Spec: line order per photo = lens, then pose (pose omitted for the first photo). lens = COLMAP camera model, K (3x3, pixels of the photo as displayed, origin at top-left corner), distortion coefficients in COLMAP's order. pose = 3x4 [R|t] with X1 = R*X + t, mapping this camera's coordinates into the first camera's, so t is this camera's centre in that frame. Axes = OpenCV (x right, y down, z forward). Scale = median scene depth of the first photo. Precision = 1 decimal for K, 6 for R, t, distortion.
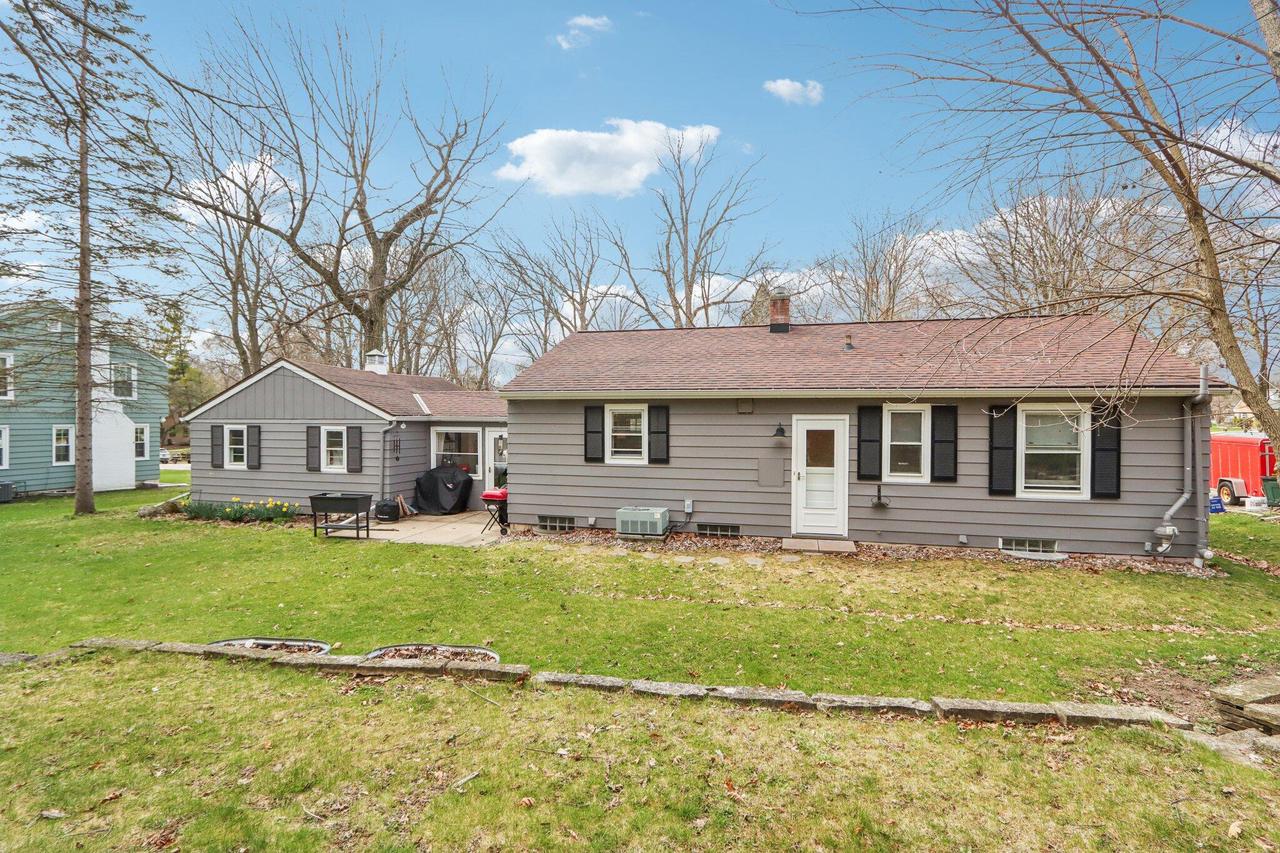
lens RADIAL K [[603.6, 0, 637.7], [0, 603.6, 424.5], [0, 0, 1]] dist [-0.017625, 0.002954]
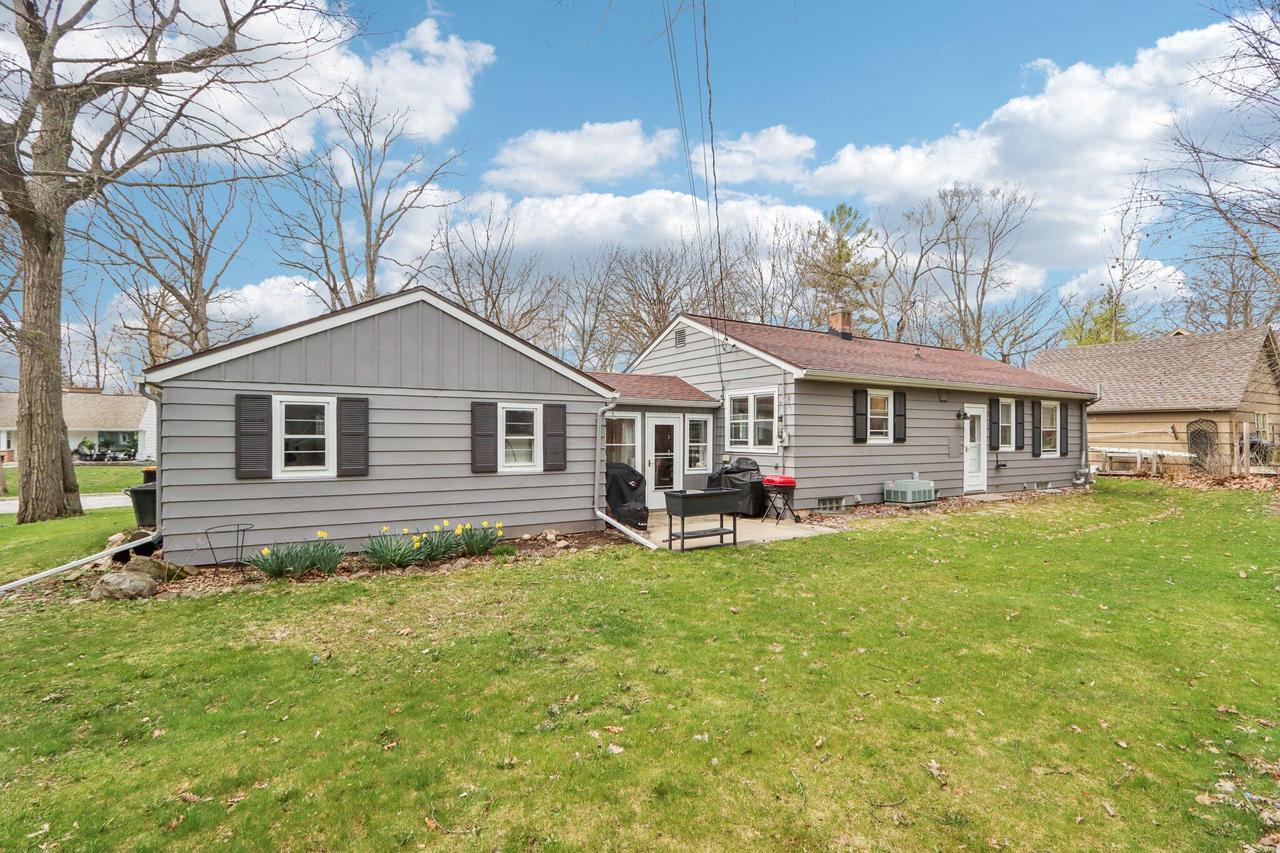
lens RADIAL K [[603.6, 0, 641.5], [0, 603.6, 430.8], [0, 0, 1]] dist [-0.017625, 0.002954]
pose [[0.694550, 0.004409, 0.719431, -1.138819], [0.005712, 0.999916, -0.011642, 0.053303], [-0.719422, 0.012195, 0.694466, 0.556870]]
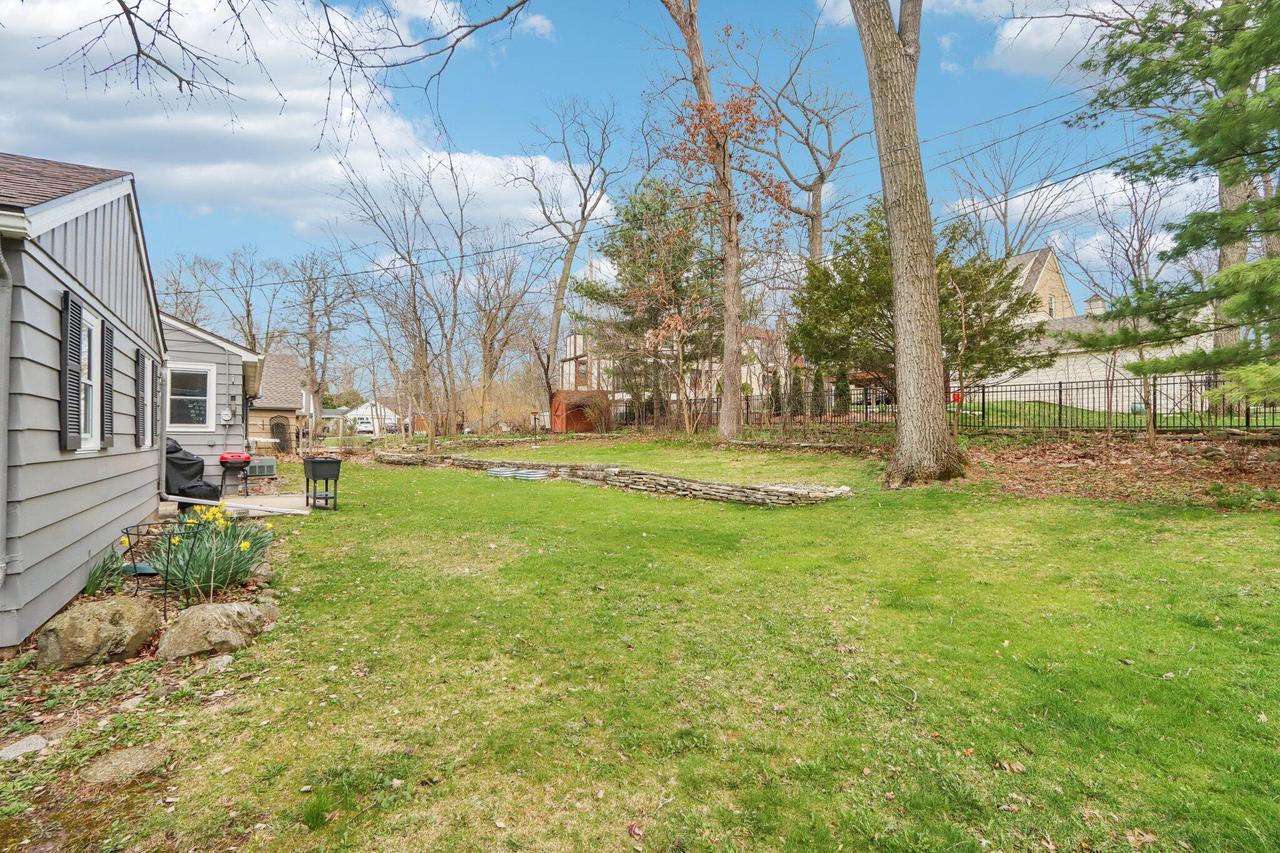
lens RADIAL K [[603.6, 0, 637.4], [0, 603.6, 429.0], [0, 0, 1]] dist [-0.017625, 0.002954]
pose [[-0.761773, 0.012183, 0.647730, -1.462329], [0.010553, 0.999924, -0.006396, 0.091950], [-0.647758, 0.001964, -0.761843, 1.432420]]
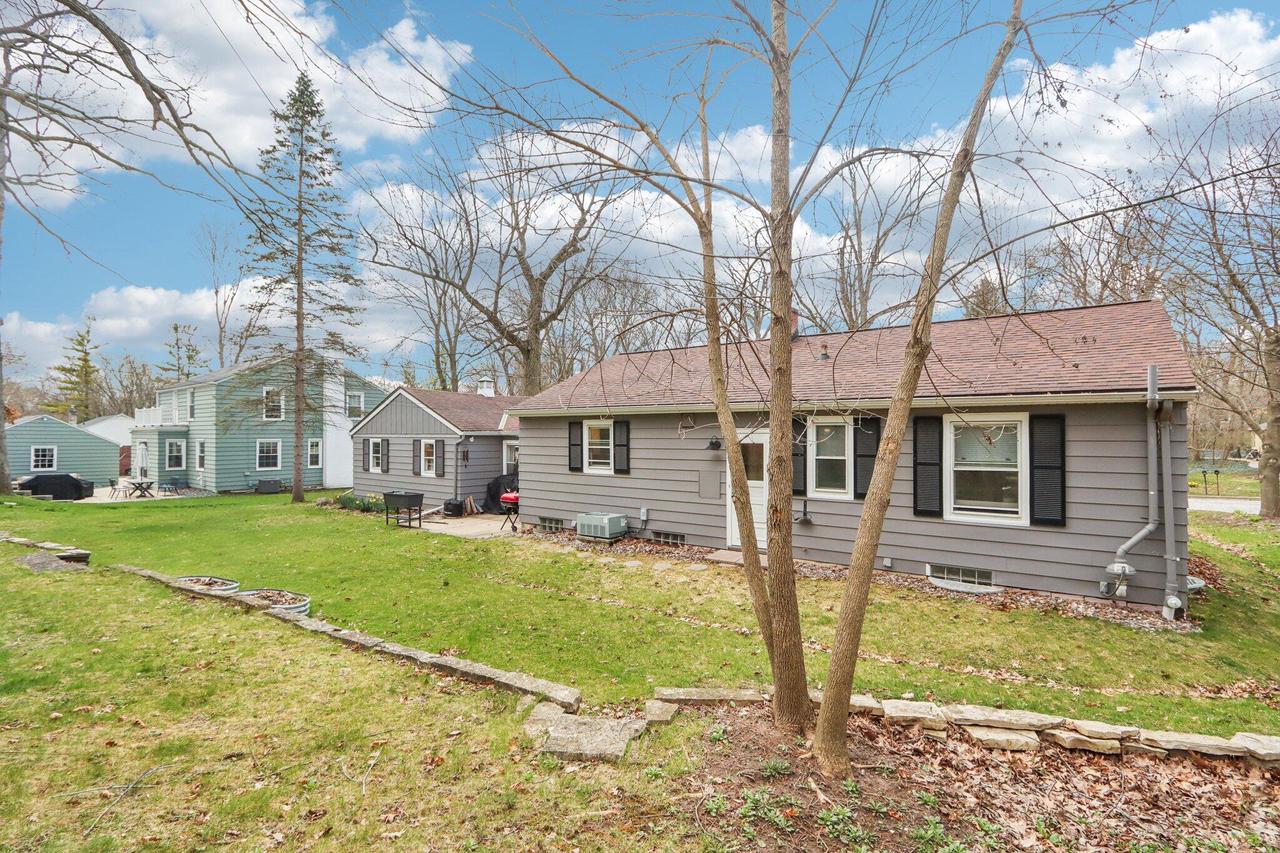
lens RADIAL K [[603.6, 0, 631.9], [0, 603.6, 429.6], [0, 0, 1]] dist [-0.017625, 0.002954]
pose [[0.924190, -0.005444, -0.381894, 0.470671], [-0.000856, 0.999866, -0.016325, 0.002522], [0.381932, 0.015415, 0.924062, -0.003658]]
